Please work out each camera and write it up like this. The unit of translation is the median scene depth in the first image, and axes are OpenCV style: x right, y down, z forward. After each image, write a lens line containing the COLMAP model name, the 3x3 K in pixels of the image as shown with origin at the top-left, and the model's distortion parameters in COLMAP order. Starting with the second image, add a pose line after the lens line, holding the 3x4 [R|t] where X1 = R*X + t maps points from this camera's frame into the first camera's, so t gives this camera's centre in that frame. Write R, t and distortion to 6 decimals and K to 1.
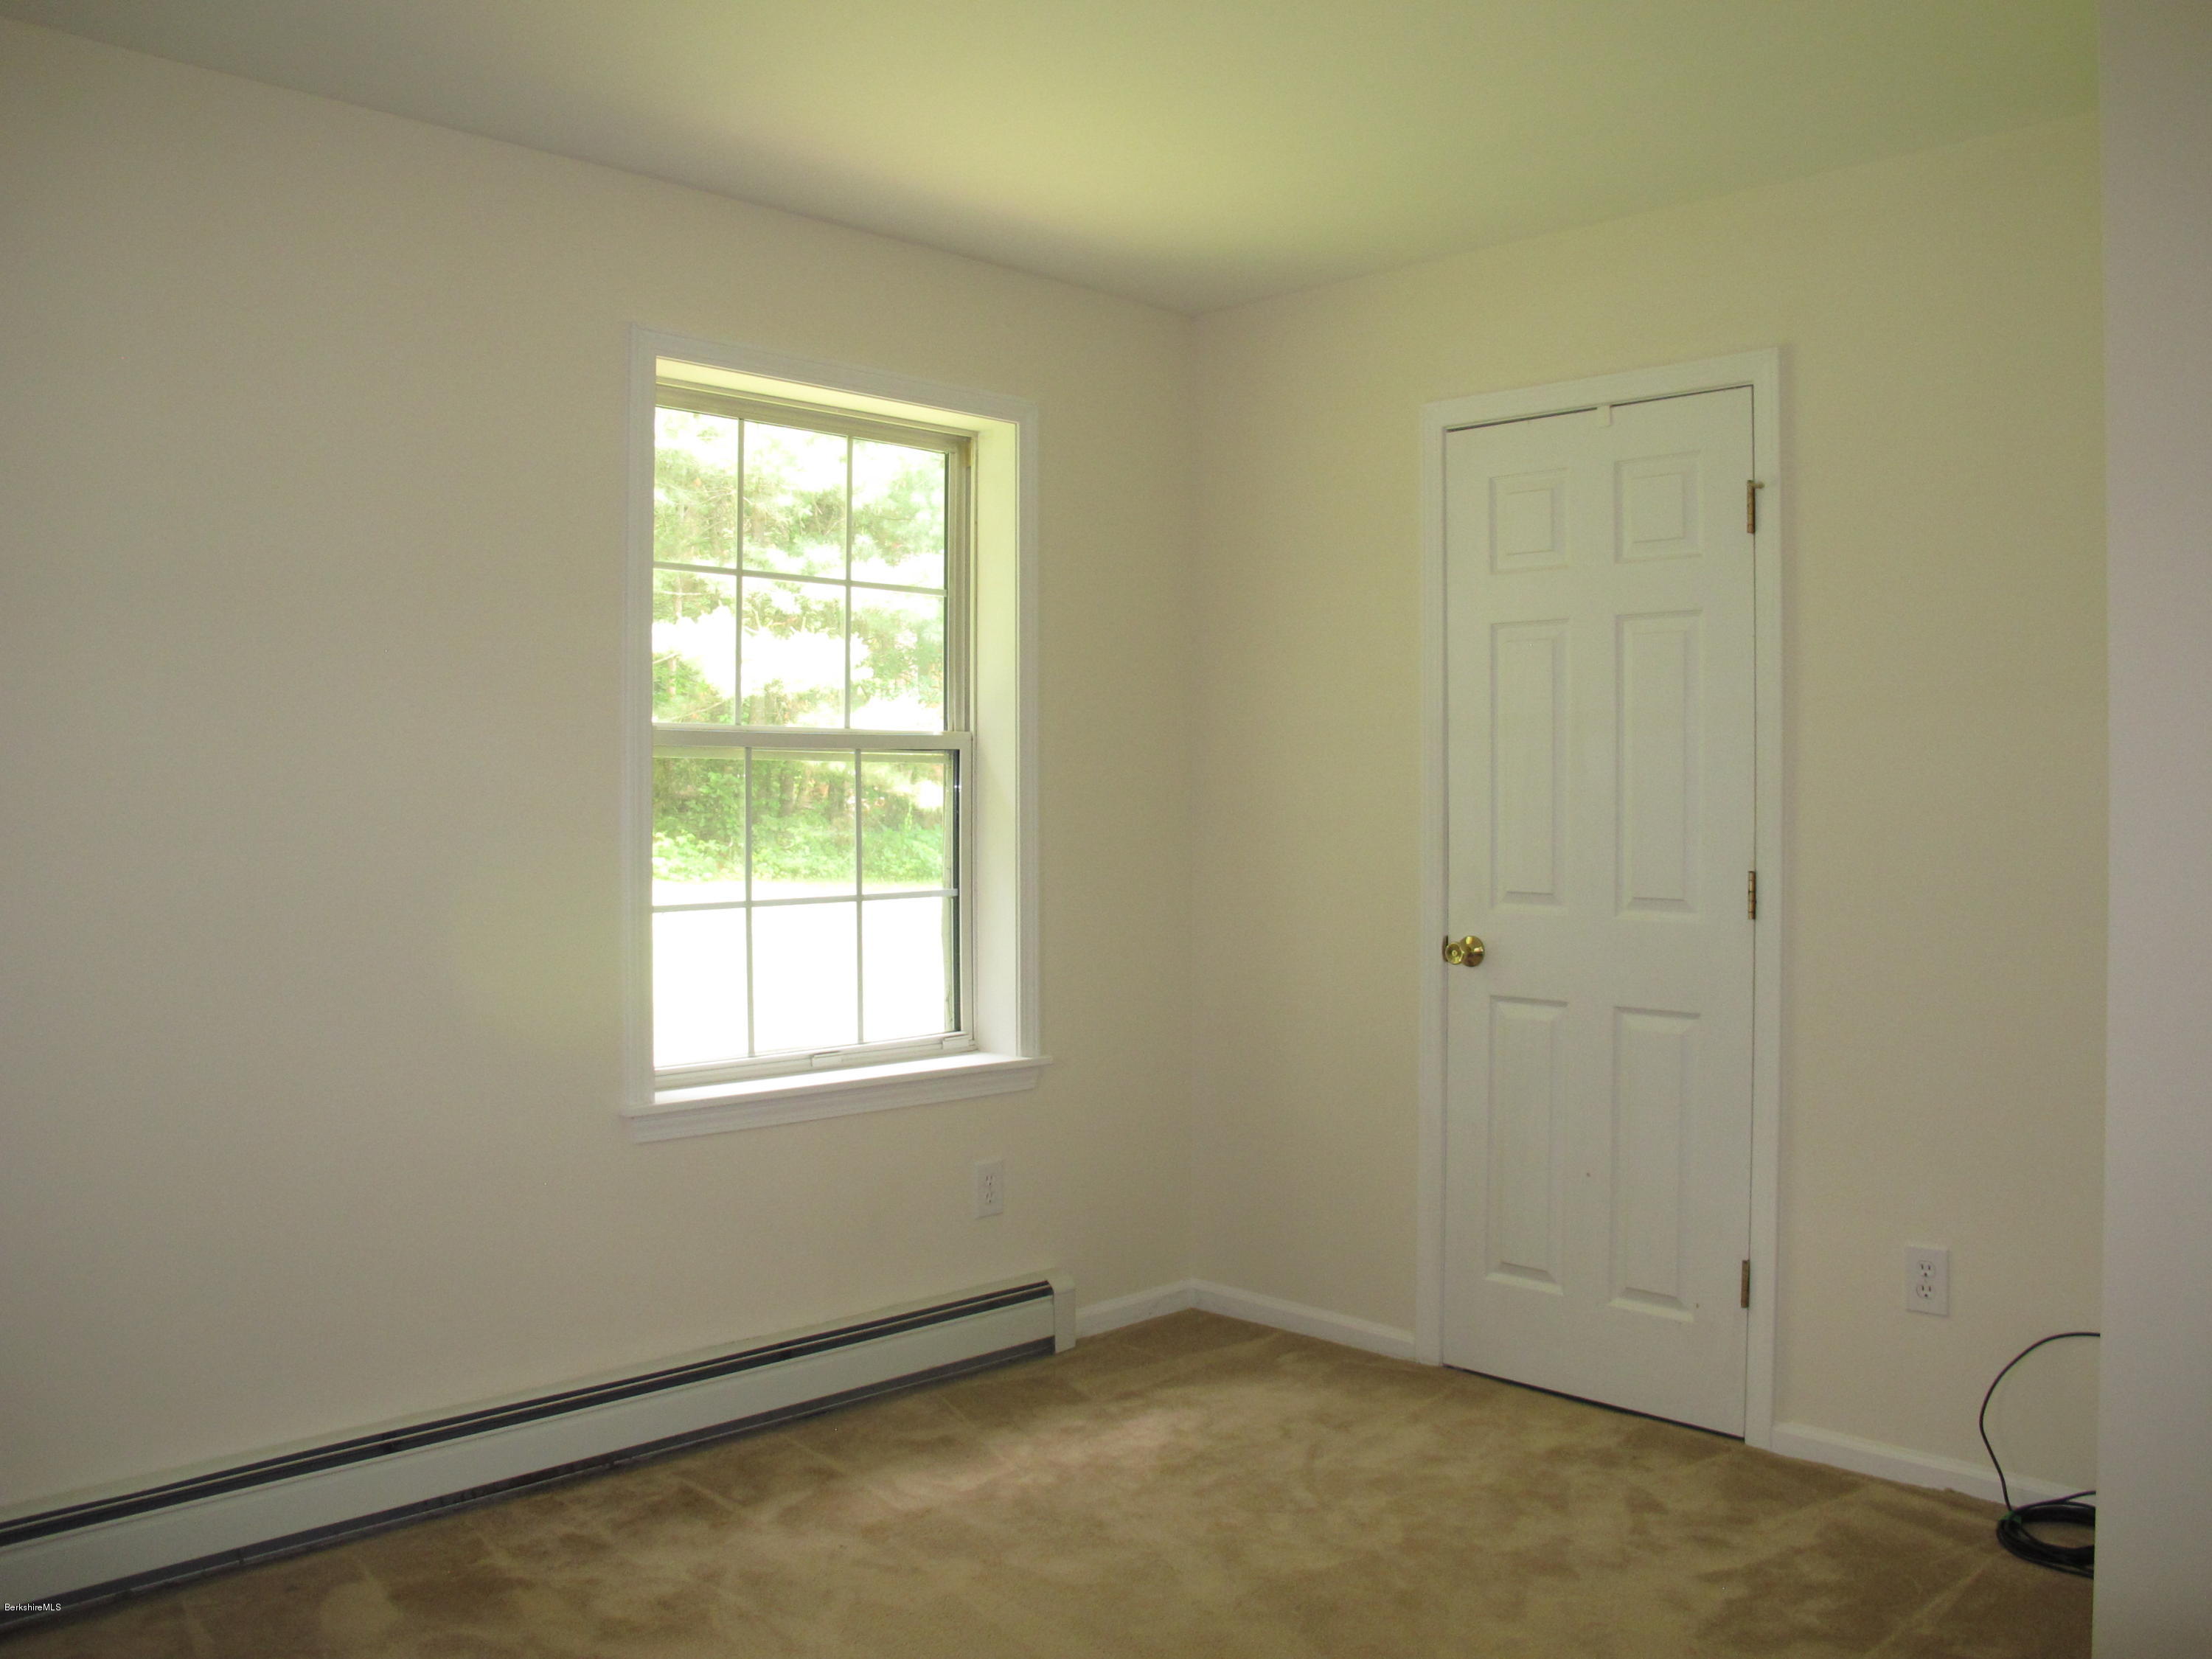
lens RADIAL K [[1866.1, 0, 1107.0], [0, 1866.1, 818.3], [0, 0, 1]] dist [-0.148767, 0.106303]
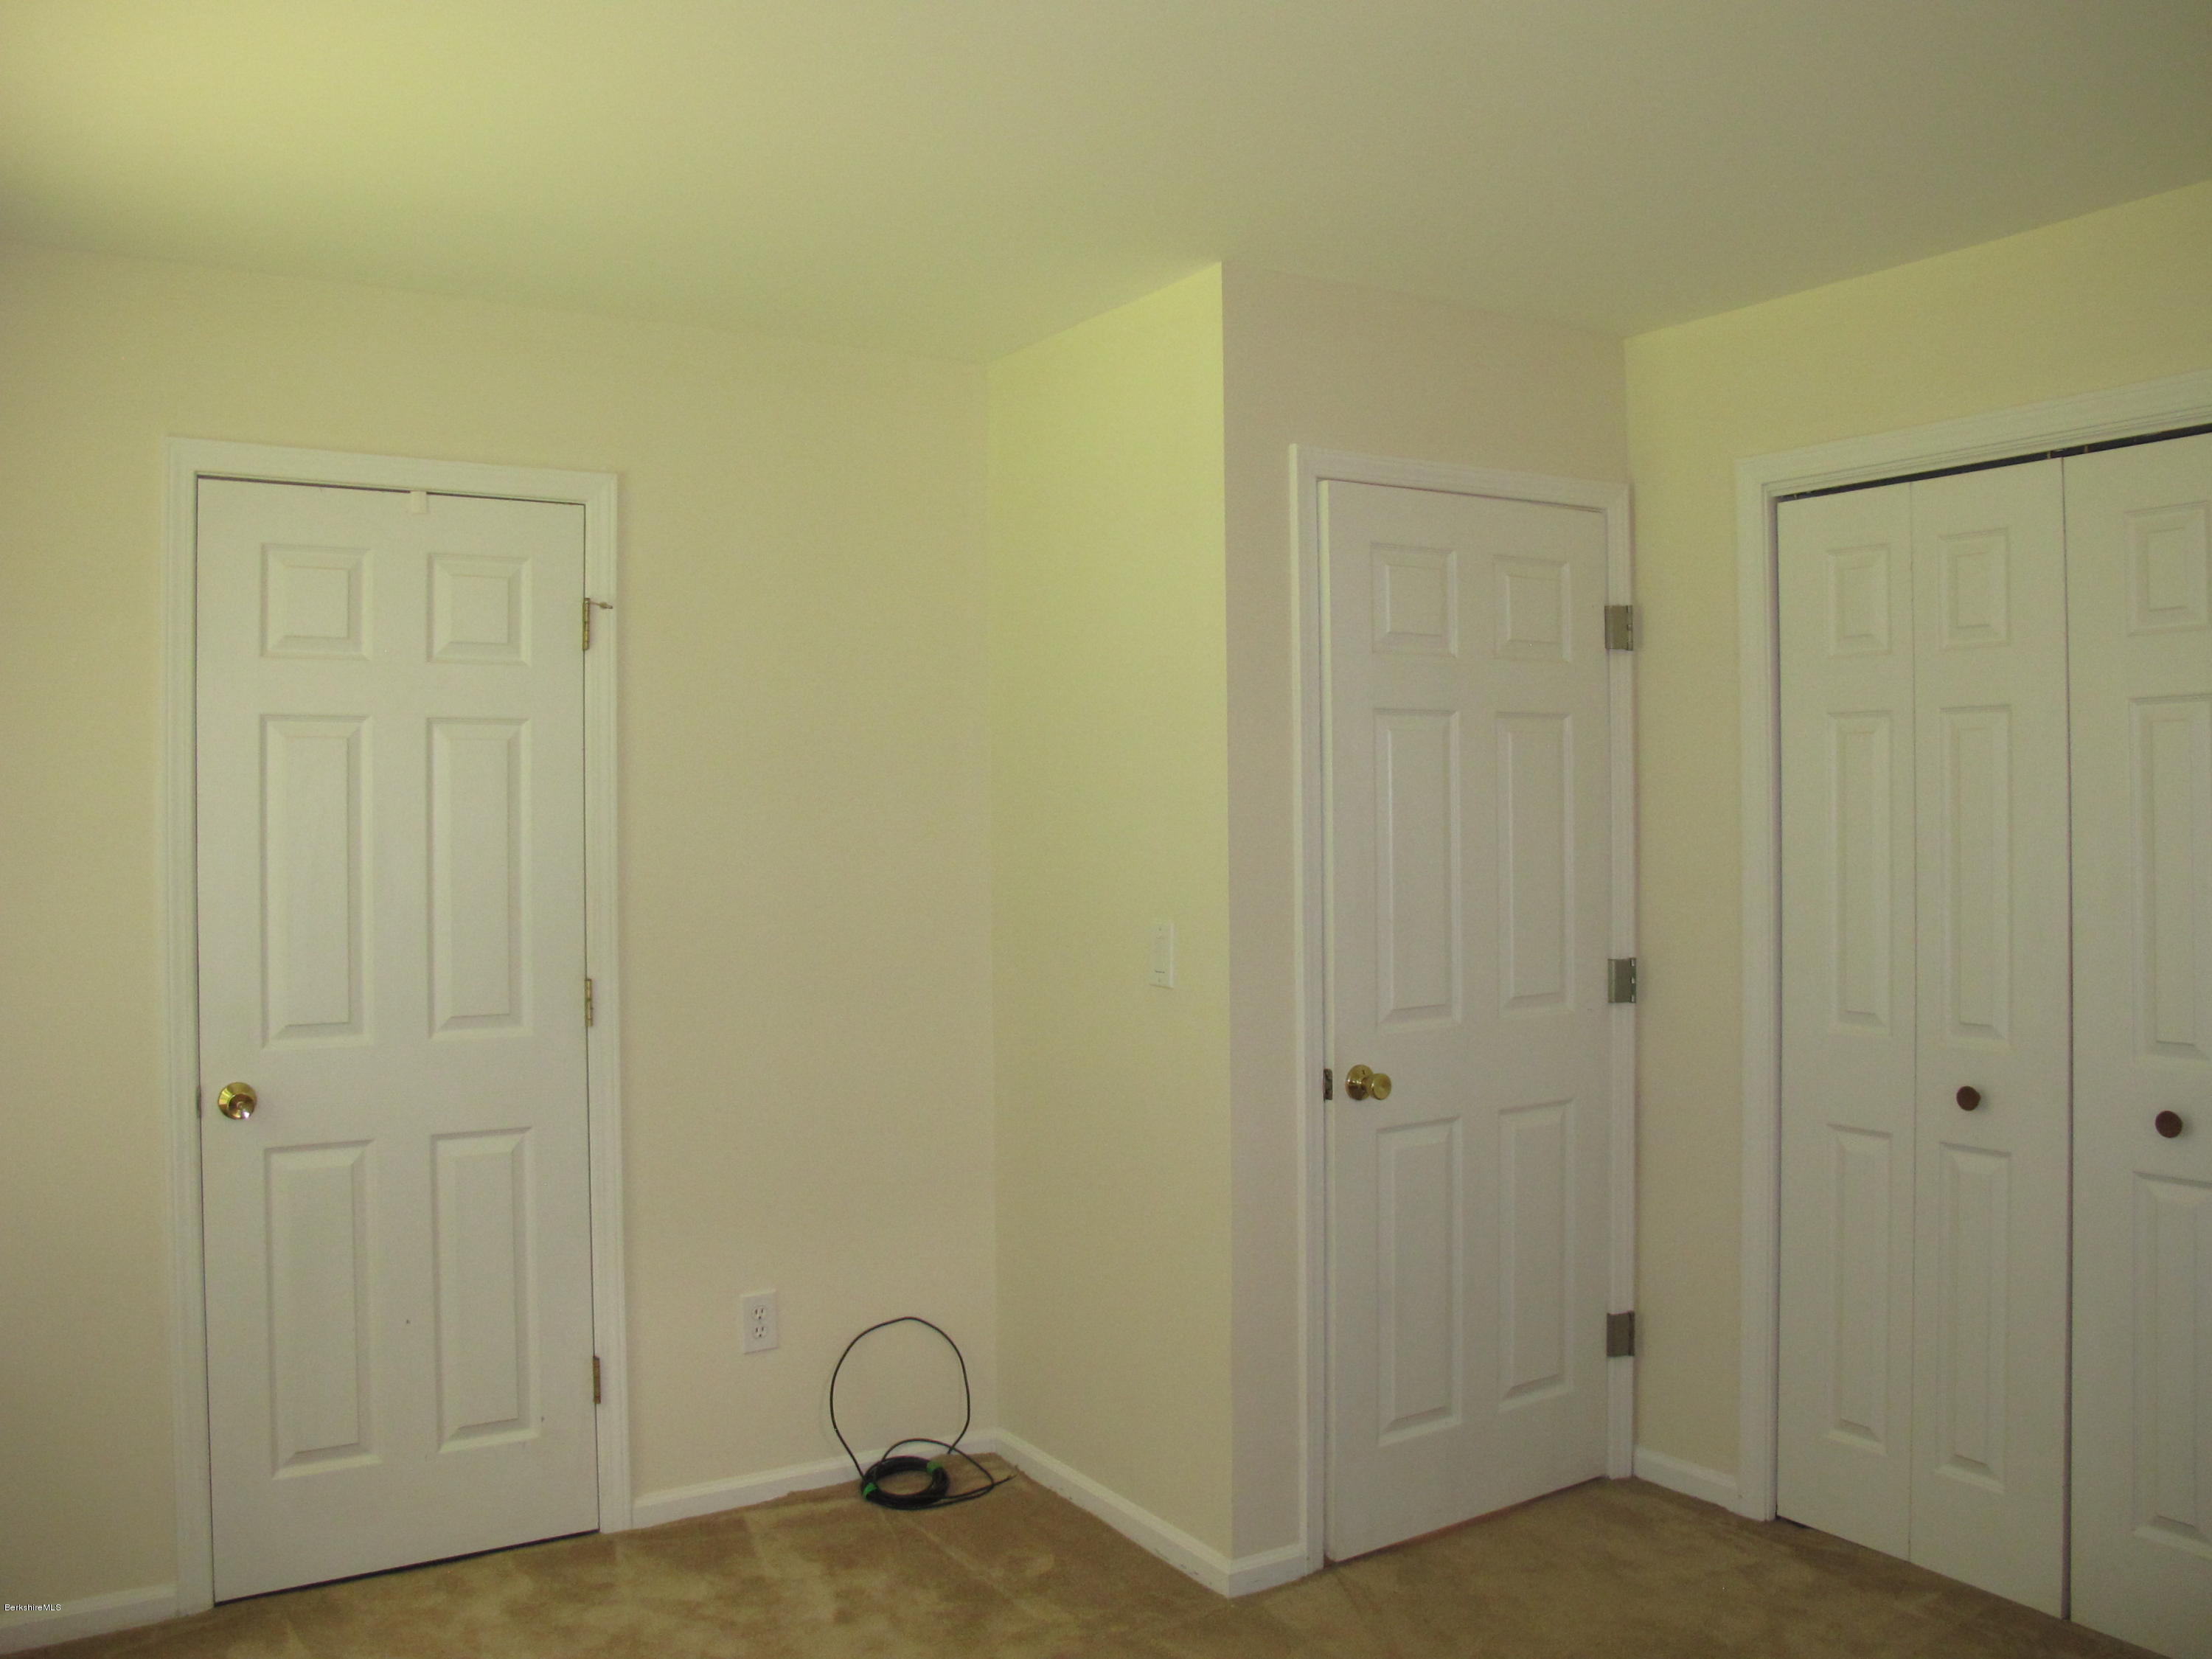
lens RADIAL K [[1866.1, 0, 1108.4], [0, 1866.1, 820.3], [0, 0, 1]] dist [-0.148767, 0.106303]
pose [[0.216252, -0.006447, 0.976316, -0.584871], [0.024095, 0.999709, 0.001265, -0.053490], [-0.976040, 0.023251, 0.216344, 0.486295]]
